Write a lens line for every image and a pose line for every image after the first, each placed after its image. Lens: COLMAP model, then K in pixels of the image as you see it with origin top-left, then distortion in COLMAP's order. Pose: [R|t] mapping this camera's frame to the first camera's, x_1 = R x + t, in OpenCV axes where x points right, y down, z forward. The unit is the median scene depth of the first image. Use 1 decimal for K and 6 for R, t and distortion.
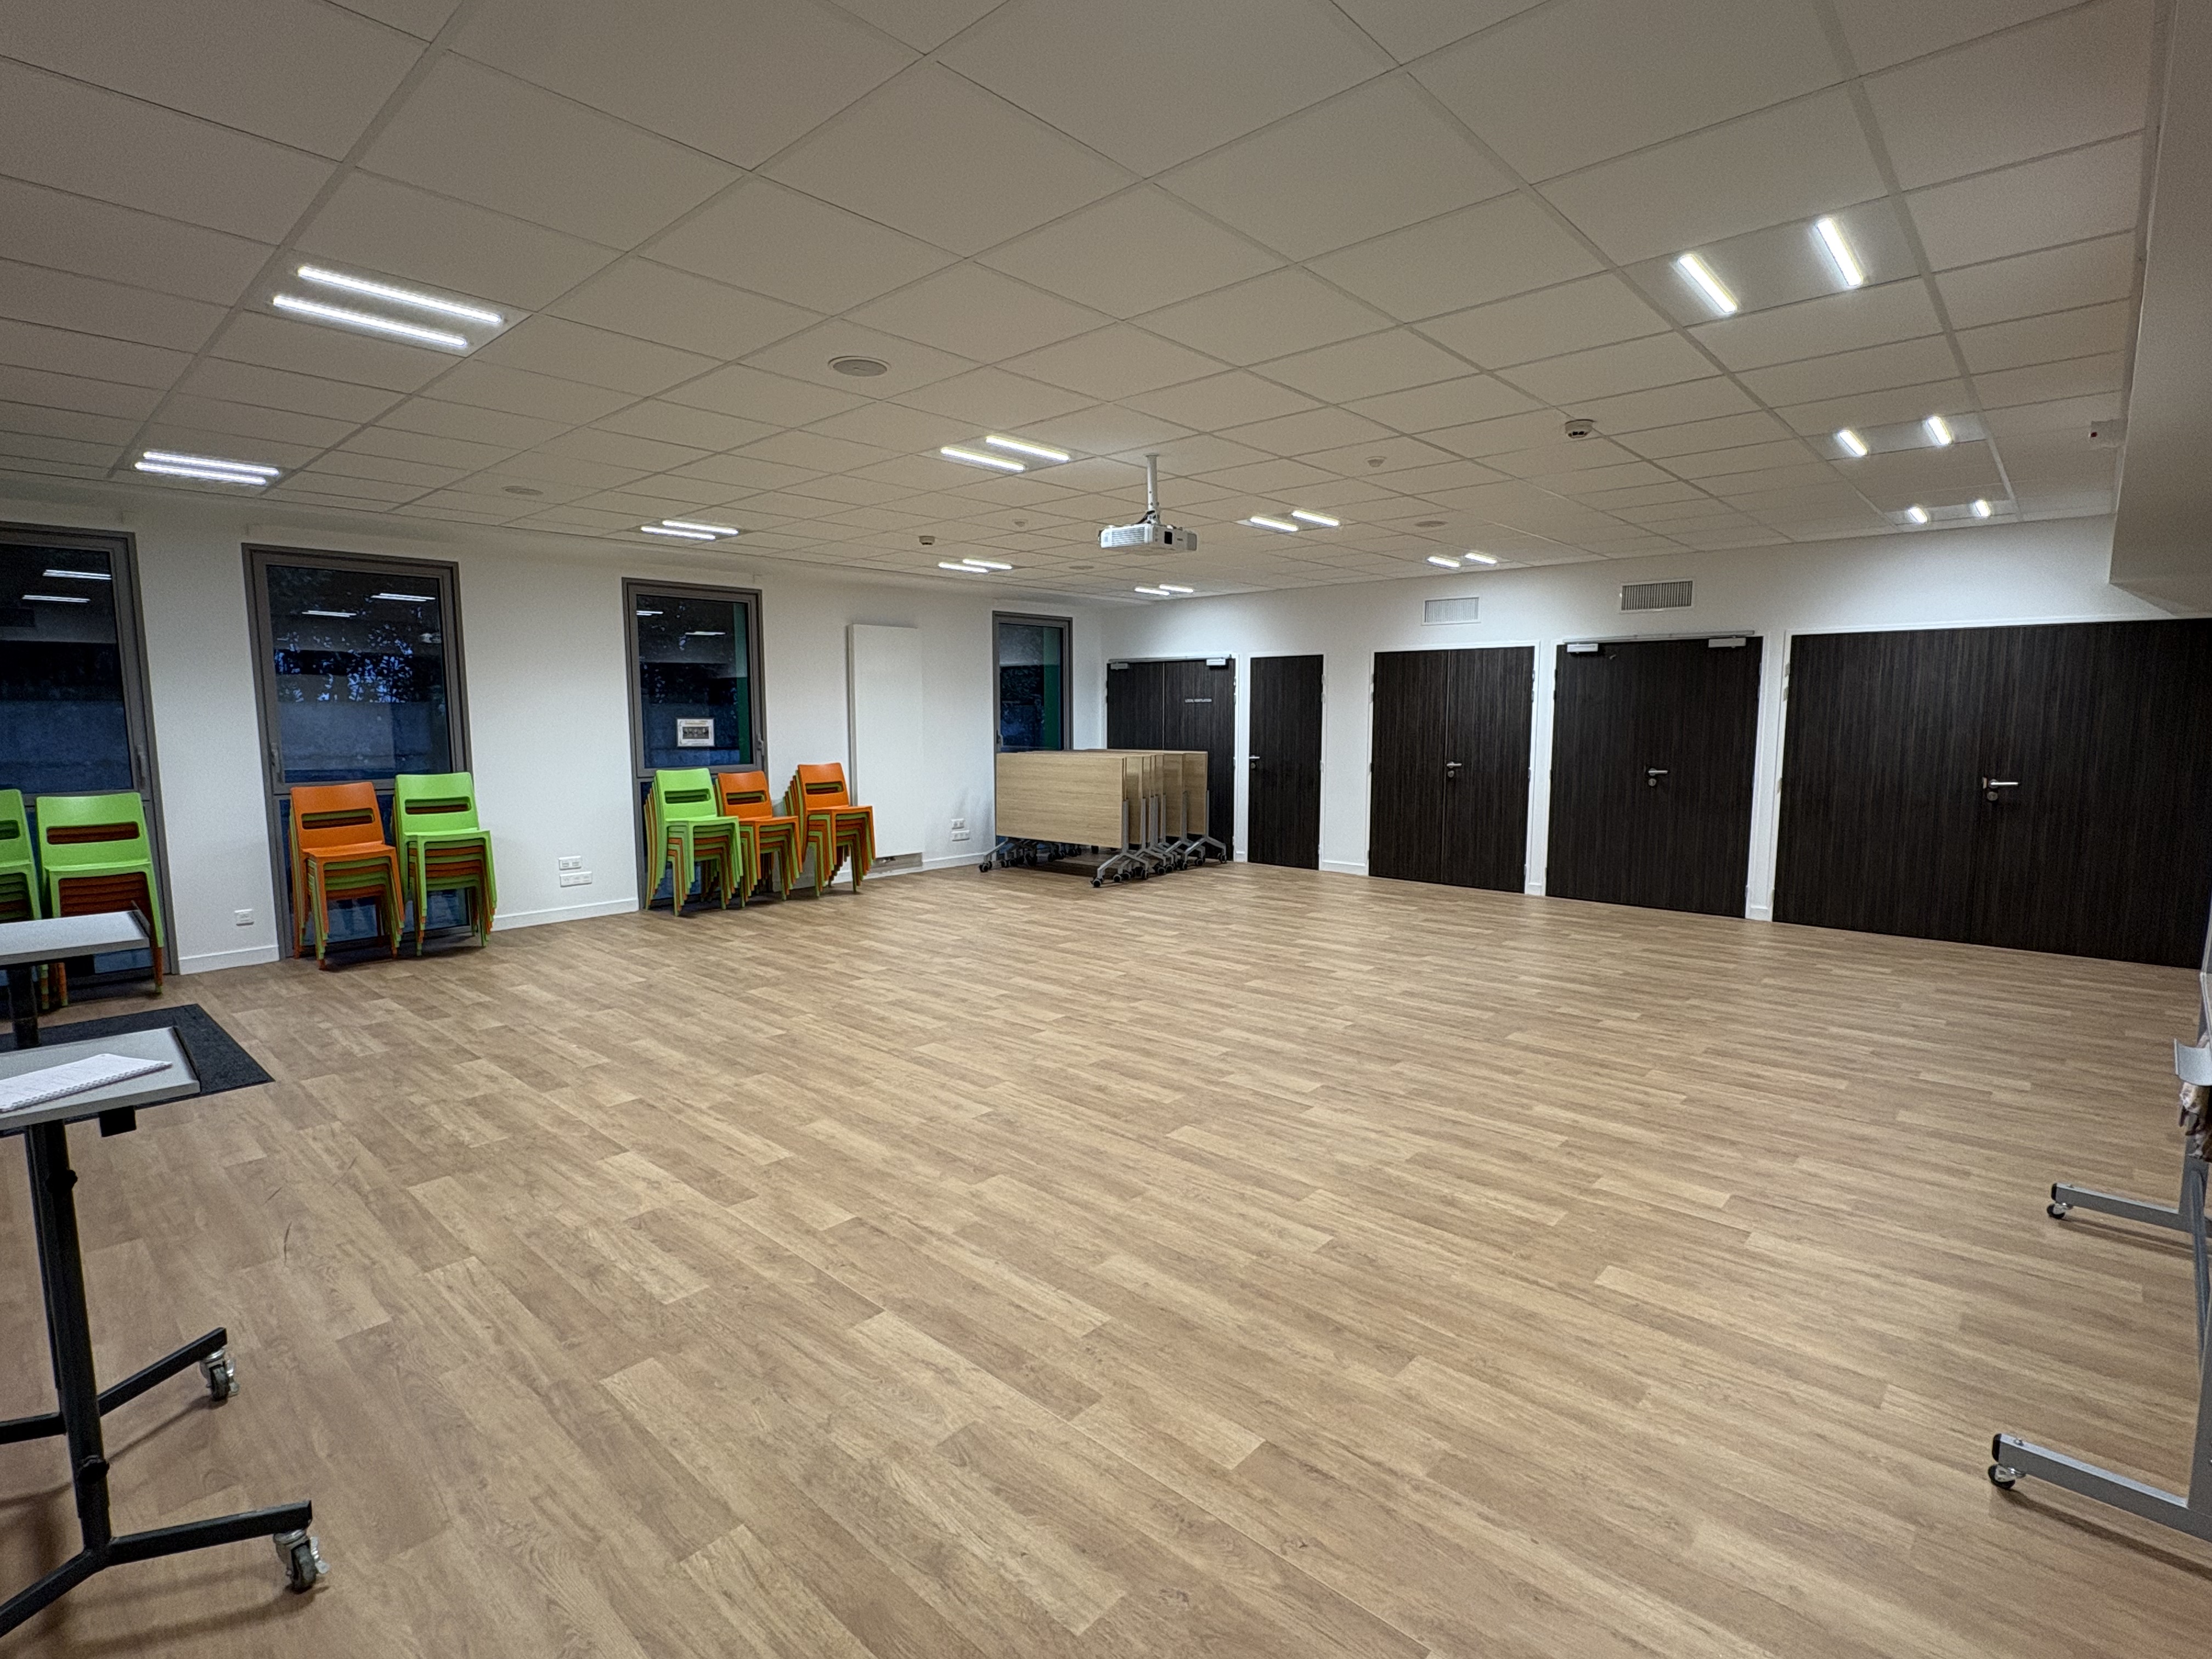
lens RADIAL K [[1089.6, 0, 1101.7], [0, 1089.6, 811.2], [0, 0, 1]] dist [0.001506, -0.003939]
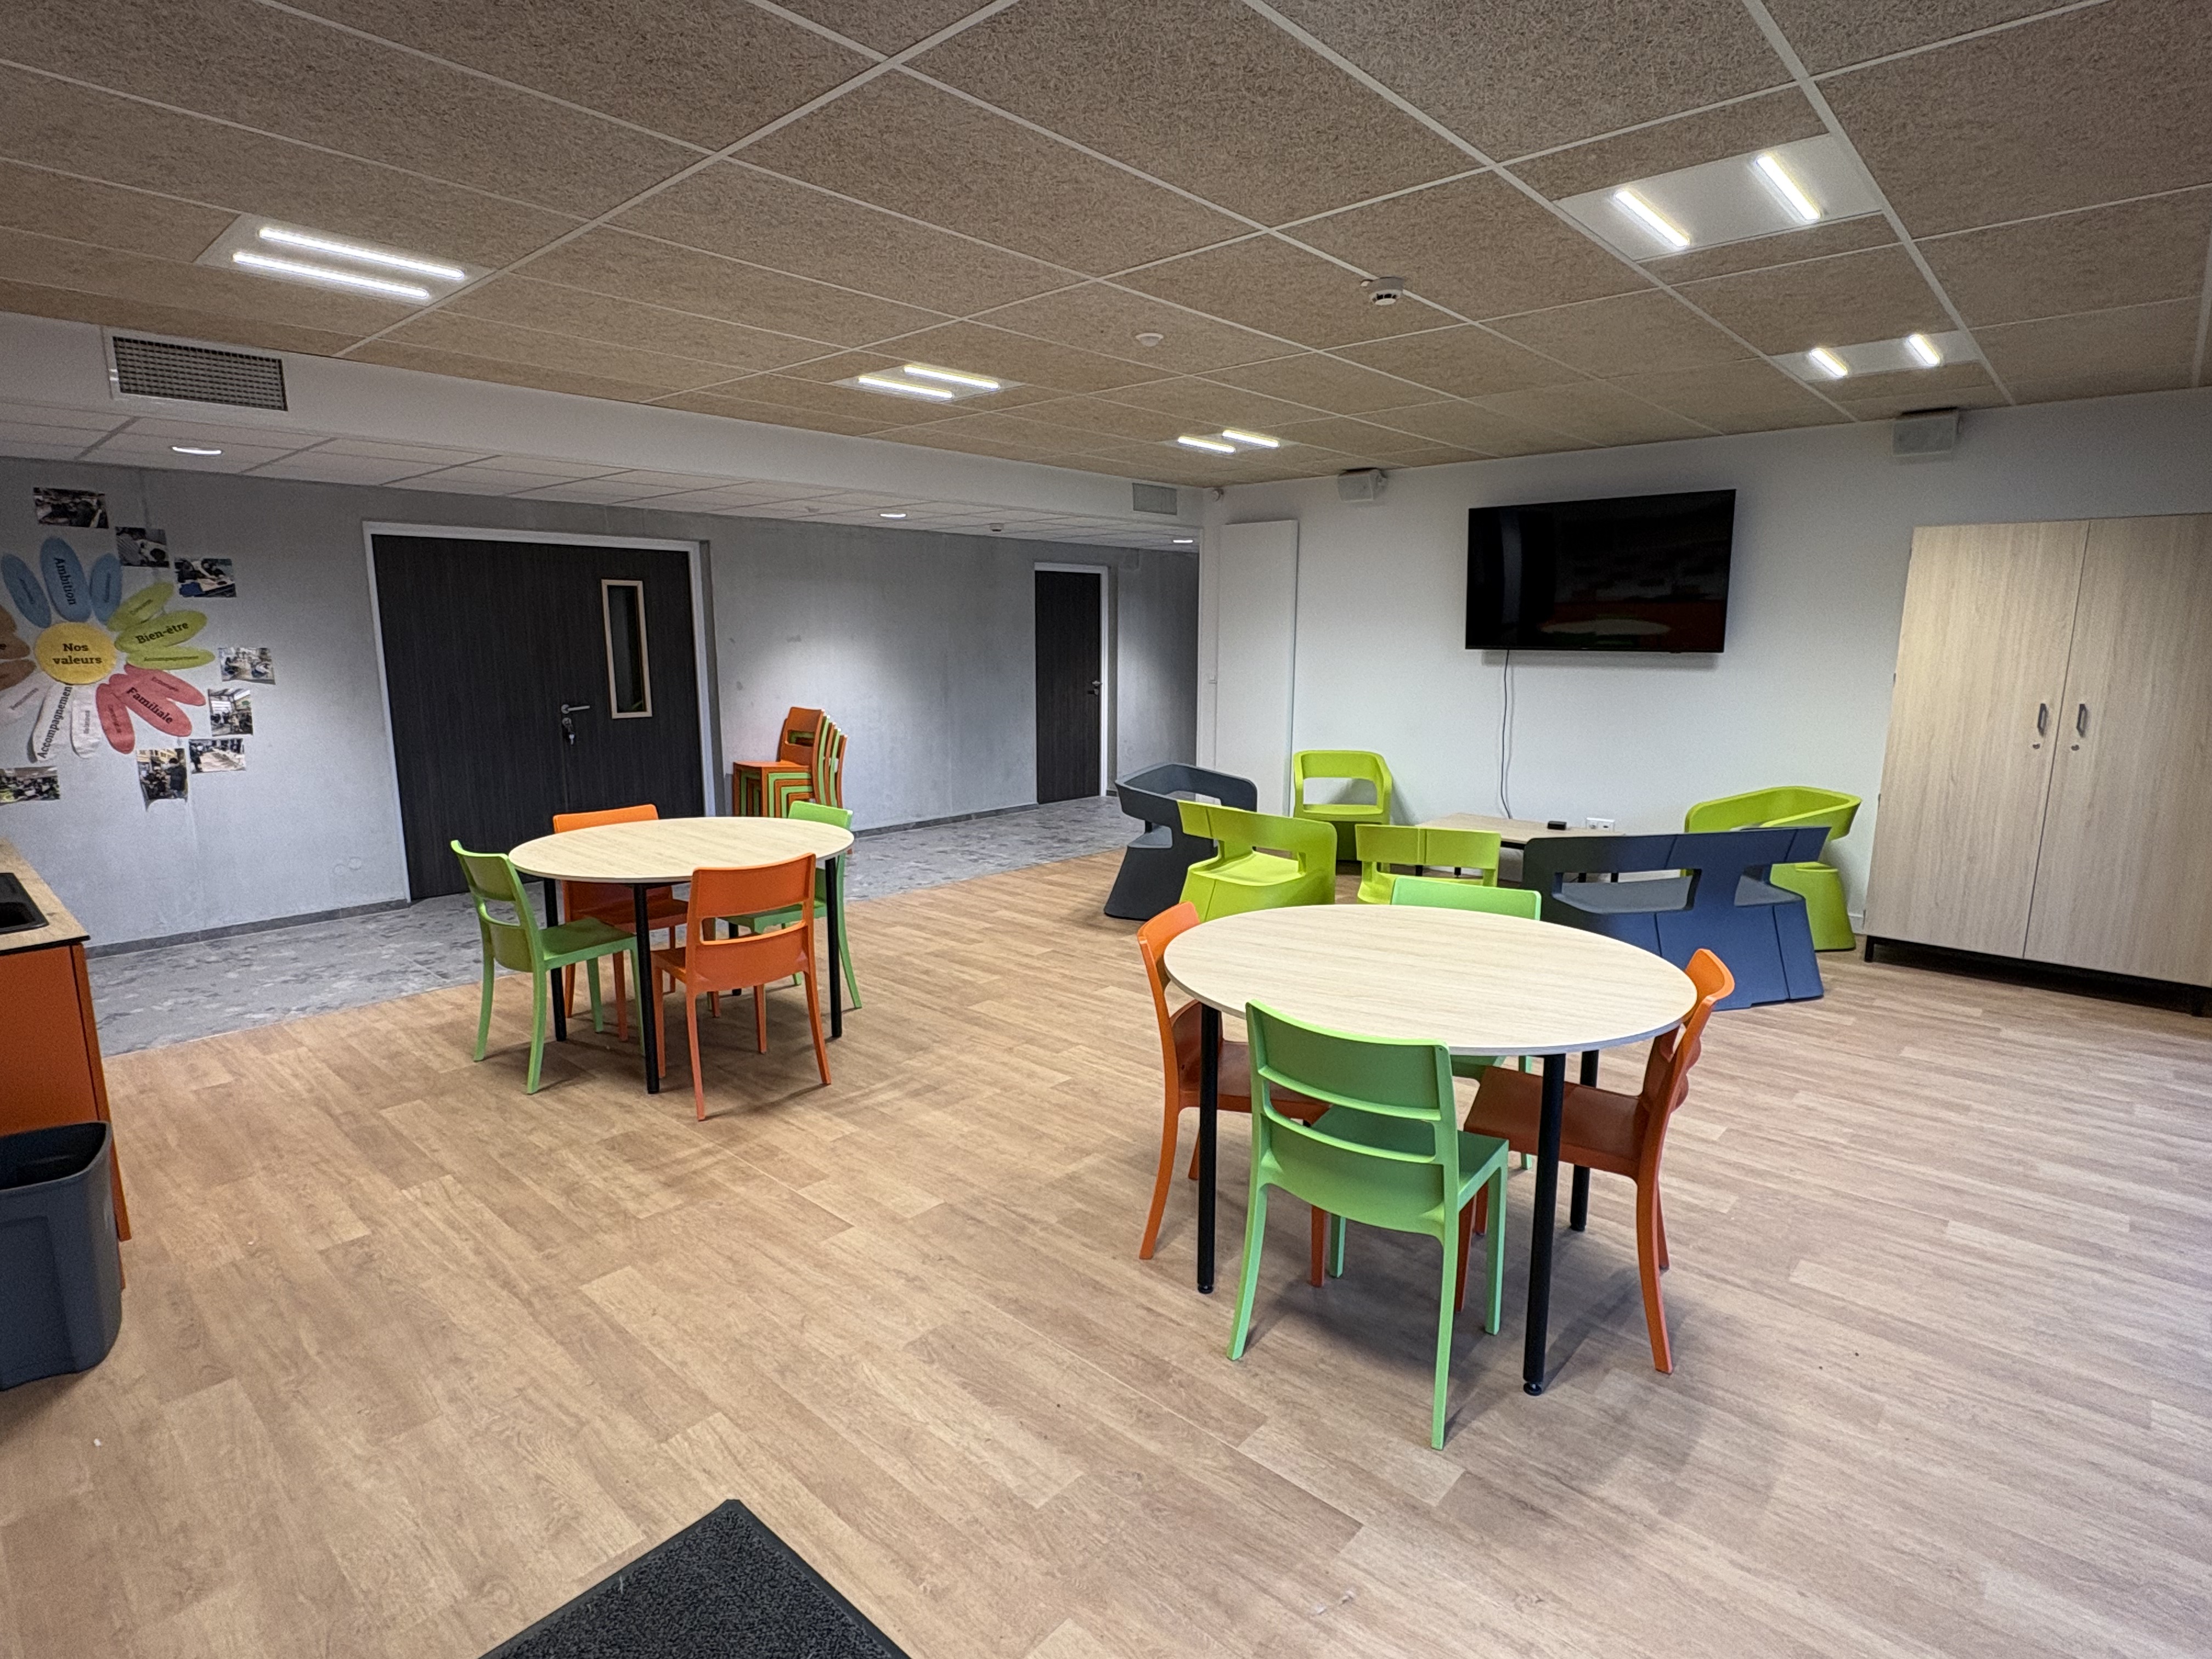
lens RADIAL K [[1131.6, 0, 1111.7], [0, 1131.6, 842.8], [0, 0, 1]] dist [-0.003006, -0.001957]
pose [[0.999794, 0.001215, 0.020240, -0.136437], [-0.003062, 0.995801, 0.091489, -0.012969], [-0.020044, -0.091532, 0.995600, 0.118863]]
